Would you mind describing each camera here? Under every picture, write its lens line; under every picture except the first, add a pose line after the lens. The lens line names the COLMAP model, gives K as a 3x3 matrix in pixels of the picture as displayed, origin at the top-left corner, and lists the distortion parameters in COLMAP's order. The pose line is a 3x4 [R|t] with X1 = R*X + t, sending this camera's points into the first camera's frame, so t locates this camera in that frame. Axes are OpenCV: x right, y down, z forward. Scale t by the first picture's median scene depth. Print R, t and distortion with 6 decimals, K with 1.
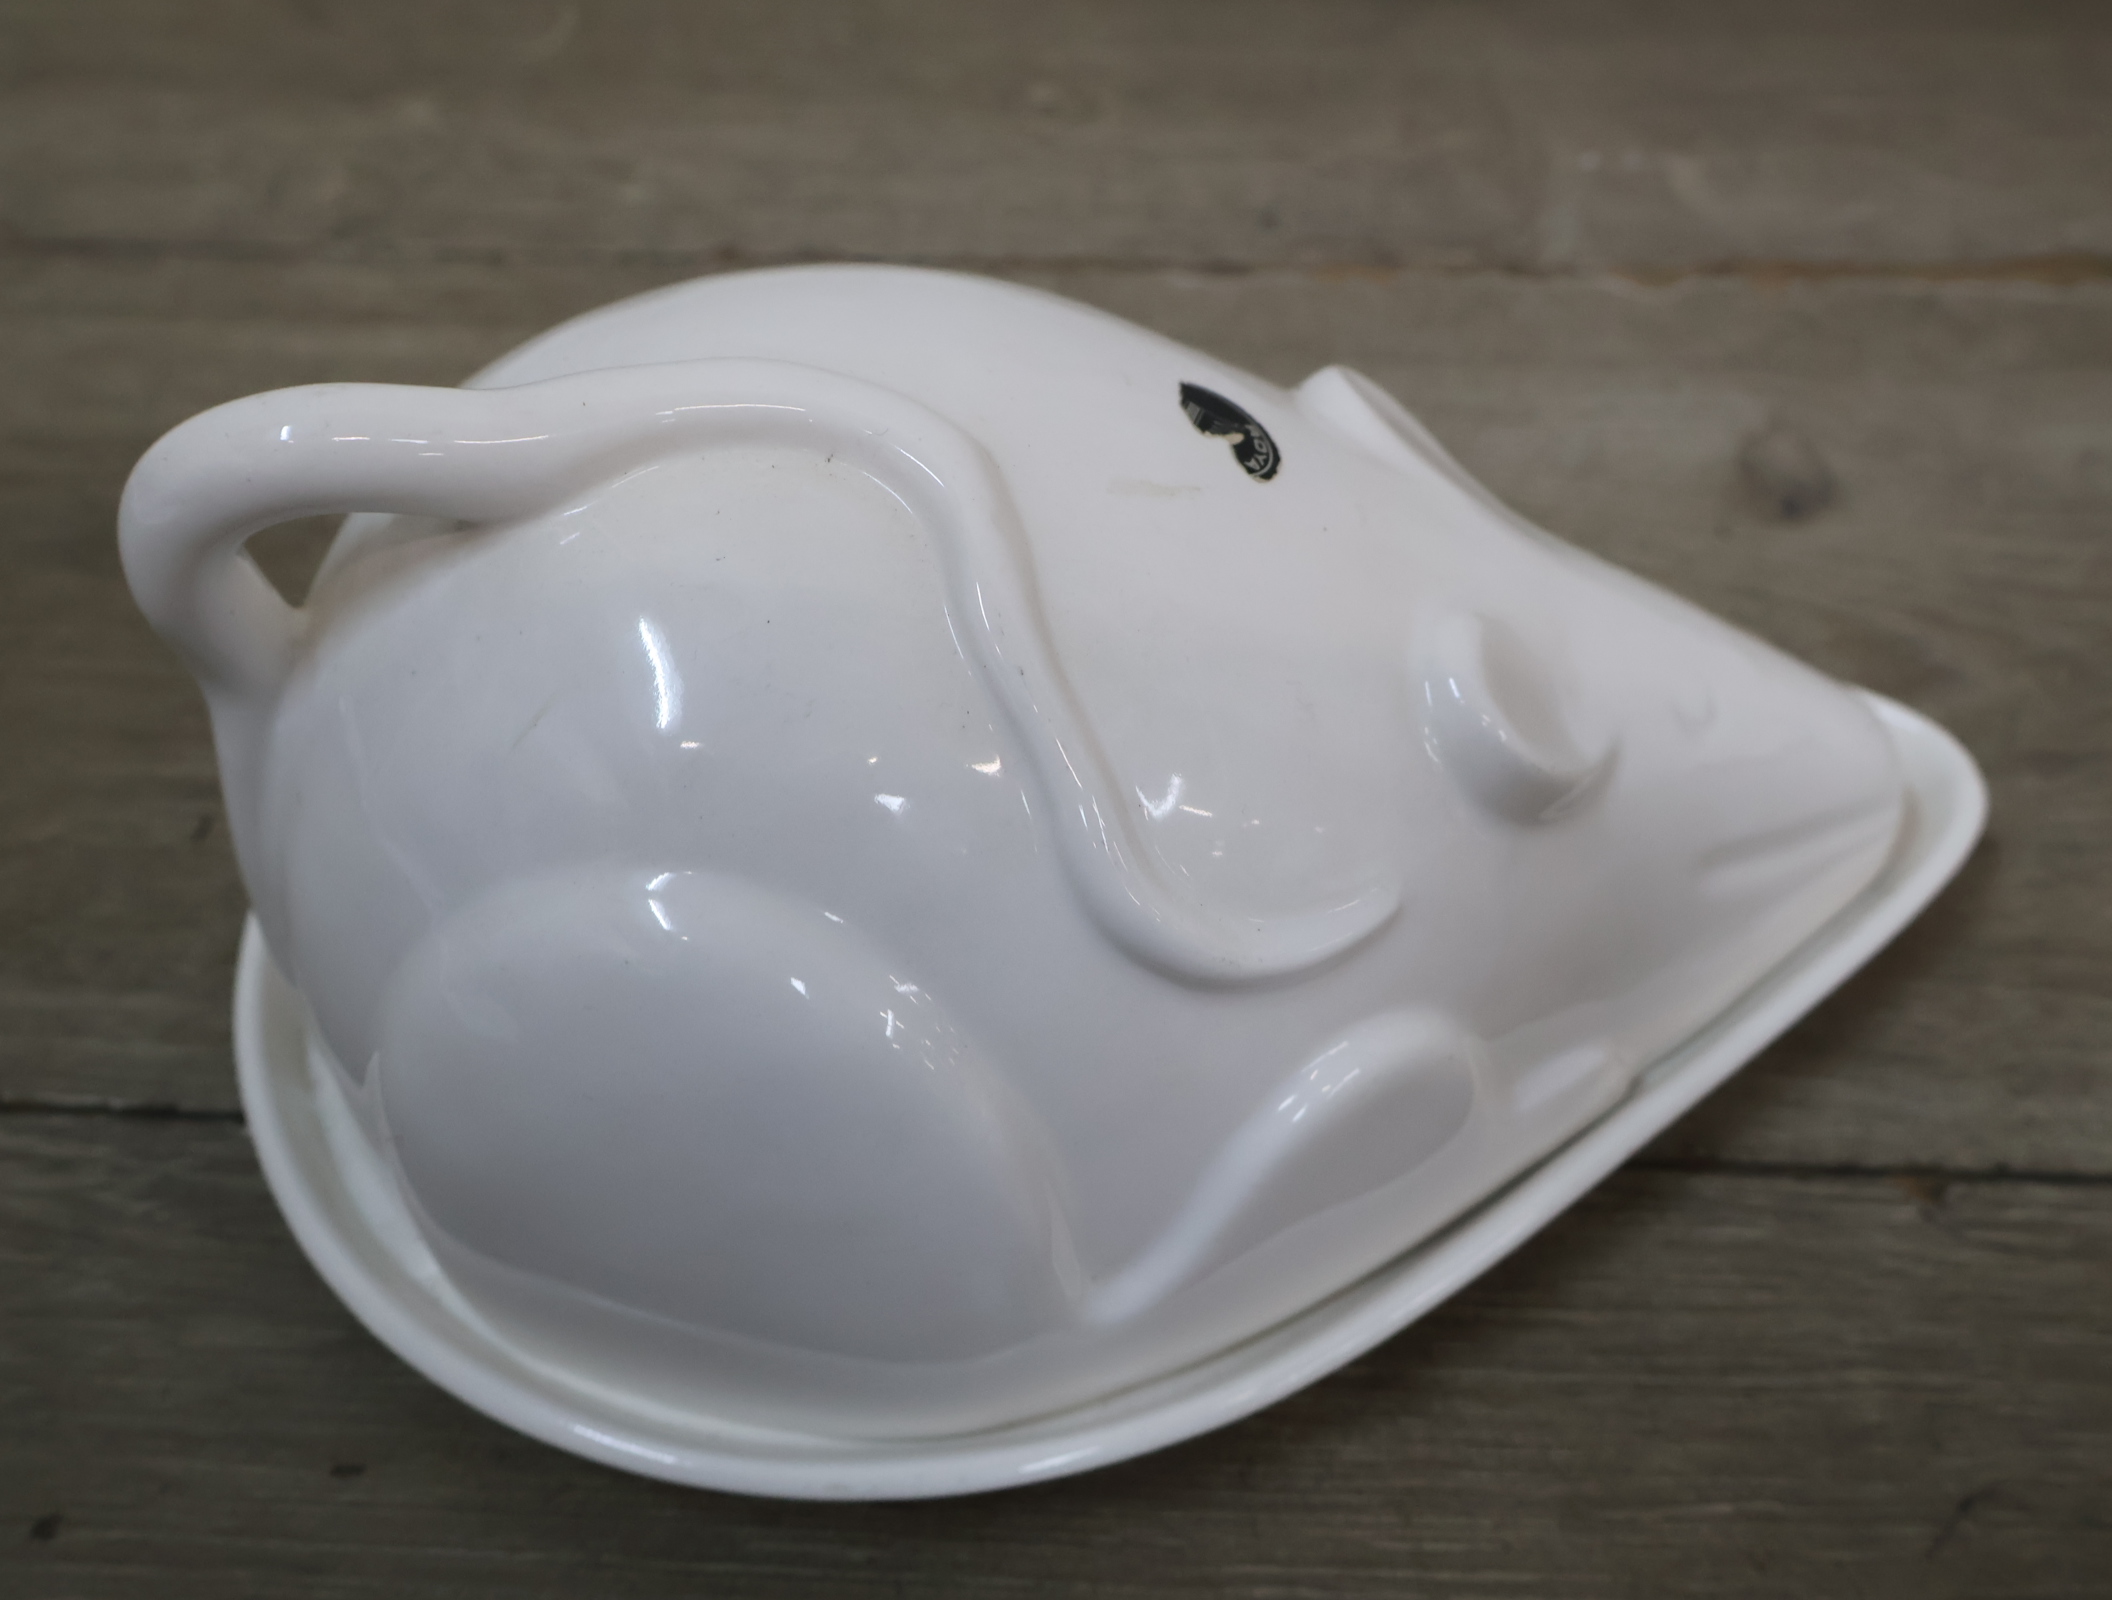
lens RADIAL K [[2295.7, 0, 1047.2], [0, 2295.7, 808.8], [0, 0, 1]] dist [0.014198, 0.000000]
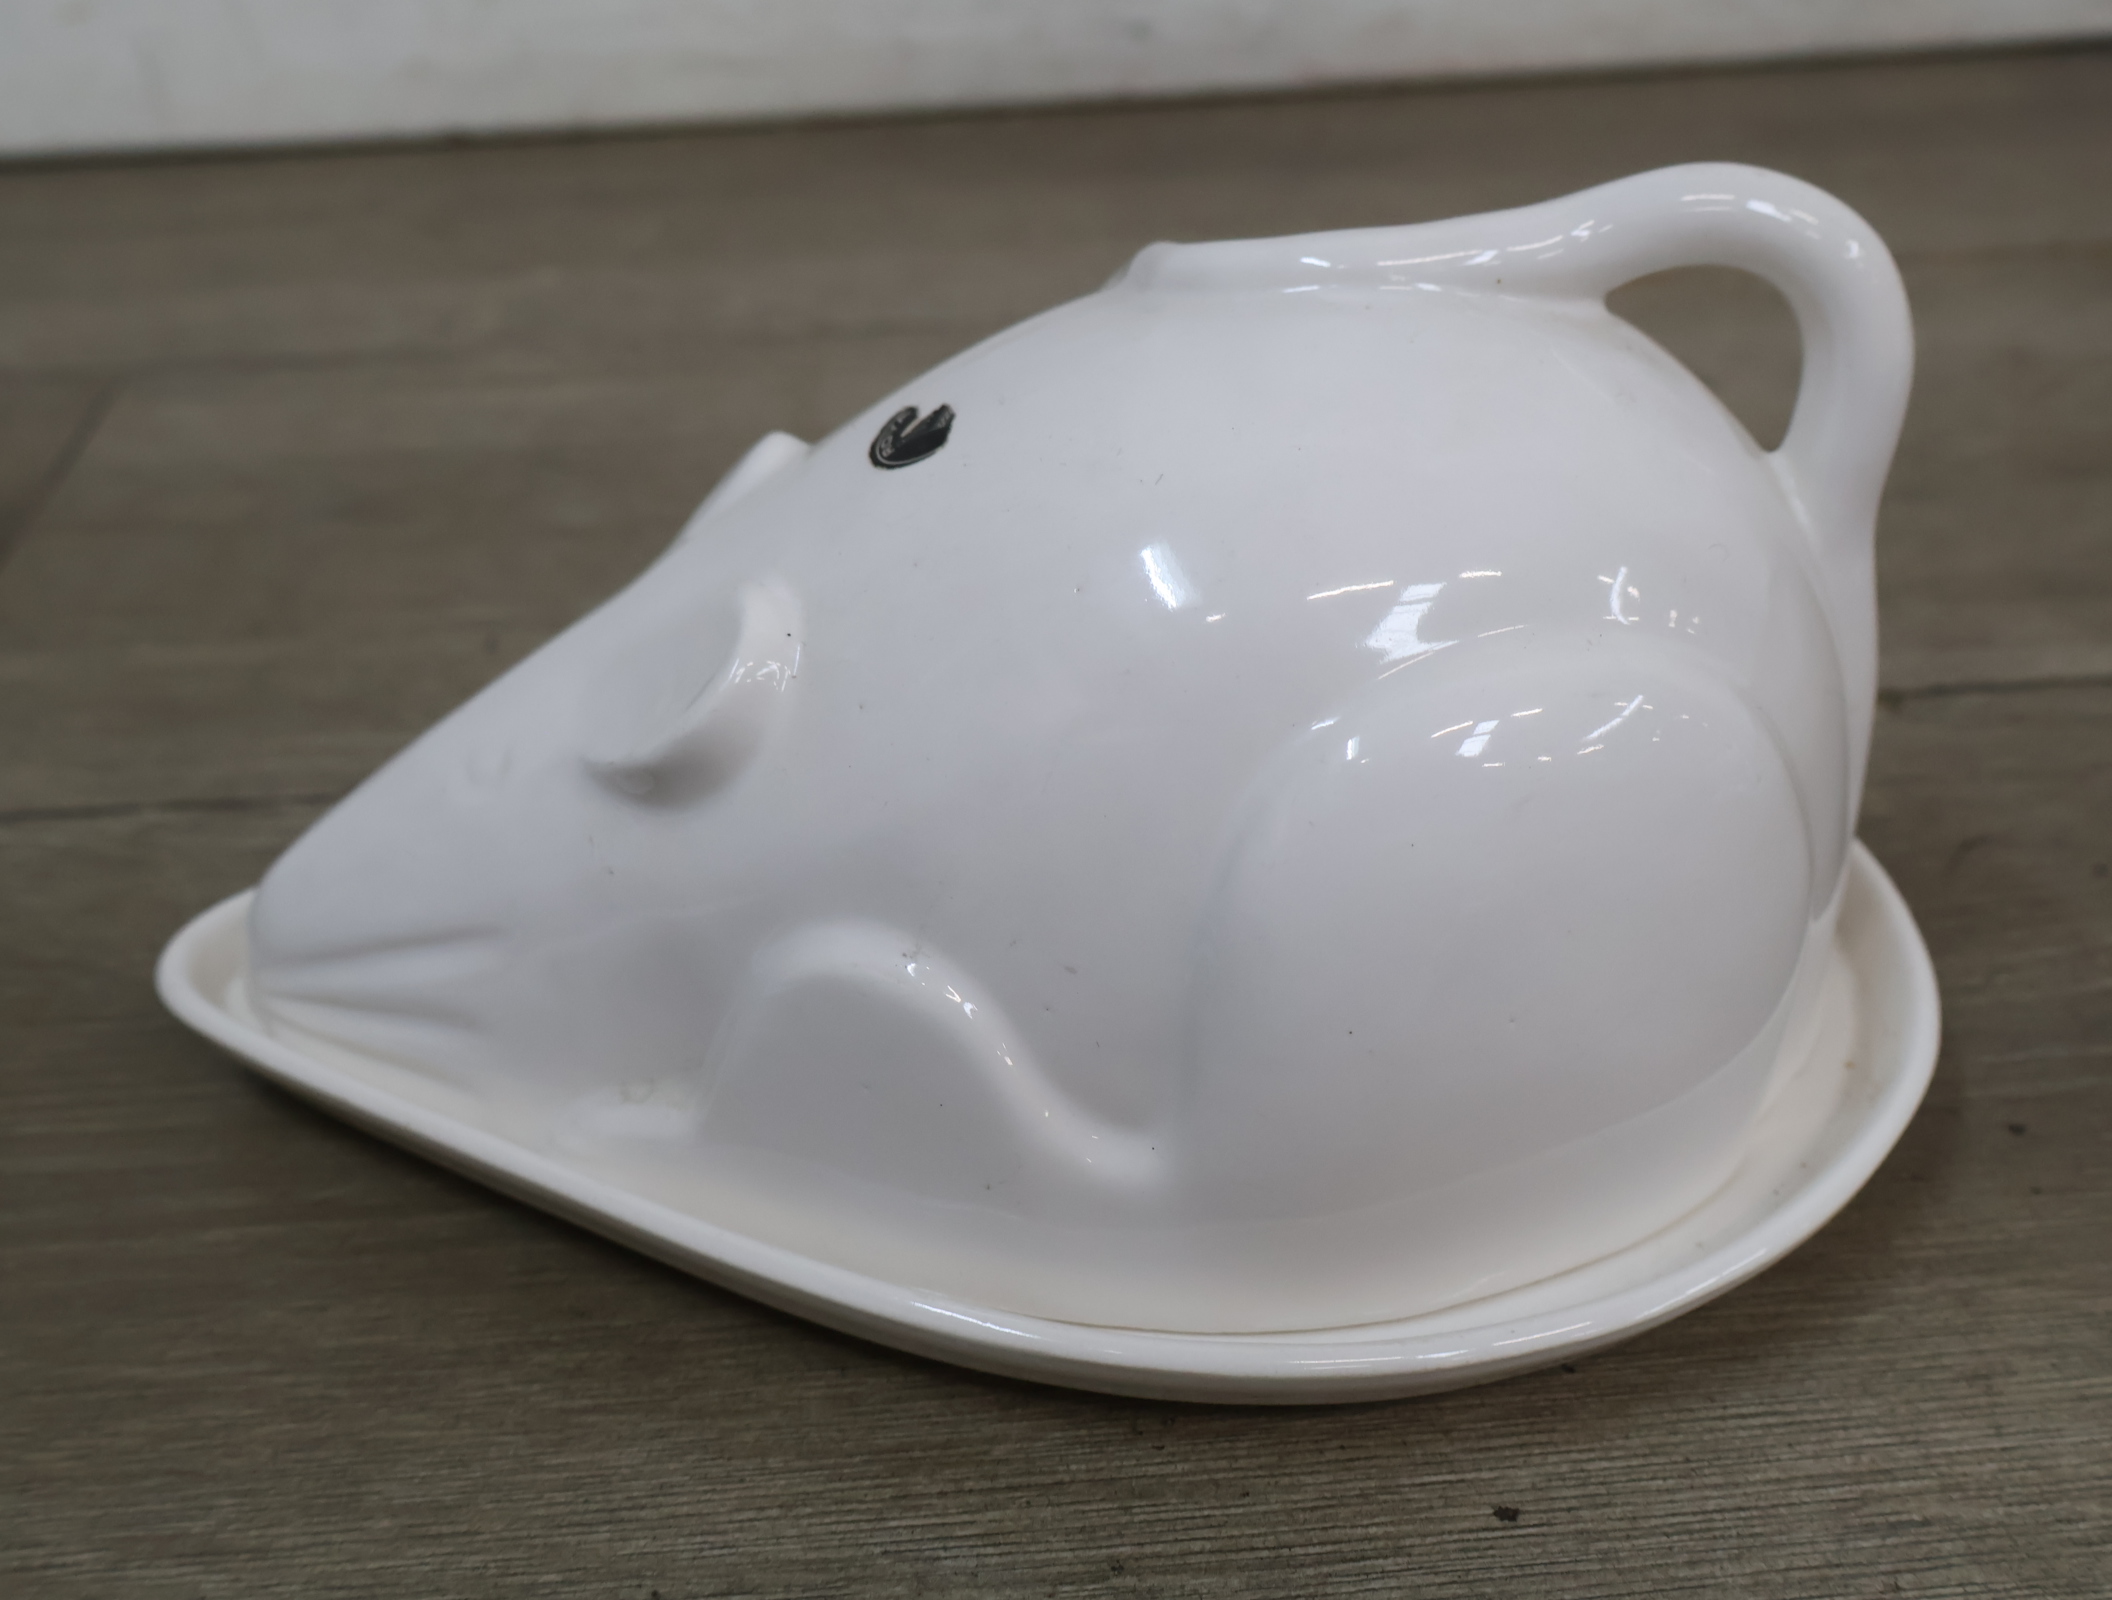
lens RADIAL K [[2295.7, 0, 1045.5], [0, 2295.7, 794.9], [0, 0, 1]] dist [0.014198, 0.000000]
pose [[0.993114, -0.077975, 0.087433, -0.198349], [0.099233, 0.956587, -0.274034, 0.489631], [-0.062270, 0.280823, 0.957737, -0.196346]]
